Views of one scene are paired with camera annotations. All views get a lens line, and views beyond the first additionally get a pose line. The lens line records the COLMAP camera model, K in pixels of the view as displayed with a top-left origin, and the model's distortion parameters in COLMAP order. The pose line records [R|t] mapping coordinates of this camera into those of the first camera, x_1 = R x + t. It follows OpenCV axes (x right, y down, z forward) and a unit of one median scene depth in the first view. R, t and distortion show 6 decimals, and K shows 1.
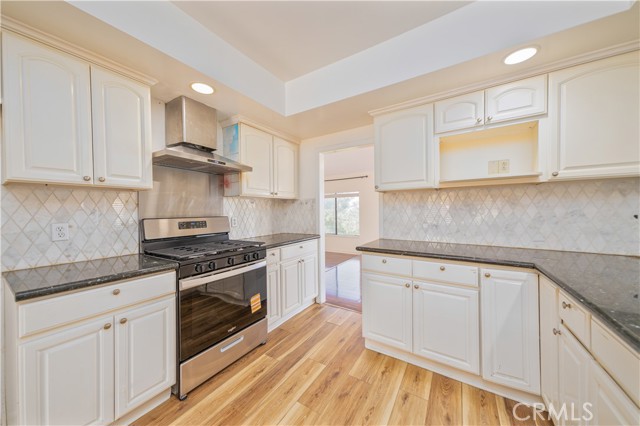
lens RADIAL K [[220.2, 0, 322.5], [0, 220.2, 211.3], [0, 0, 1]] dist [-0.000412, -0.000027]
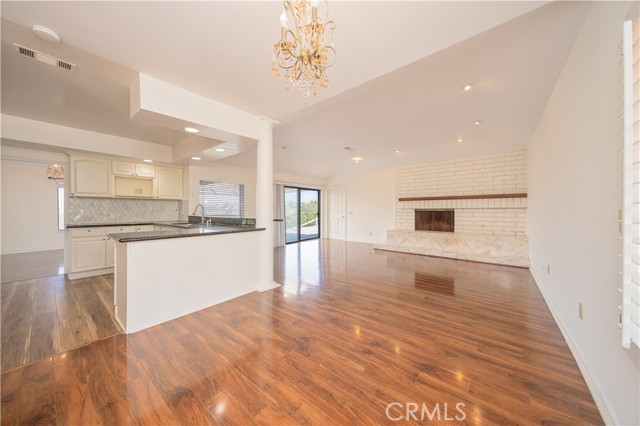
lens RADIAL K [[220.2, 0, 319.2], [0, 220.2, 211.5], [0, 0, 1]] dist [-0.000412, -0.000027]
pose [[0.132268, 0.009887, 0.991165, -1.706584], [0.010020, 0.999886, -0.011311, 0.098341], [-0.991163, 0.011428, 0.132153, -1.659409]]
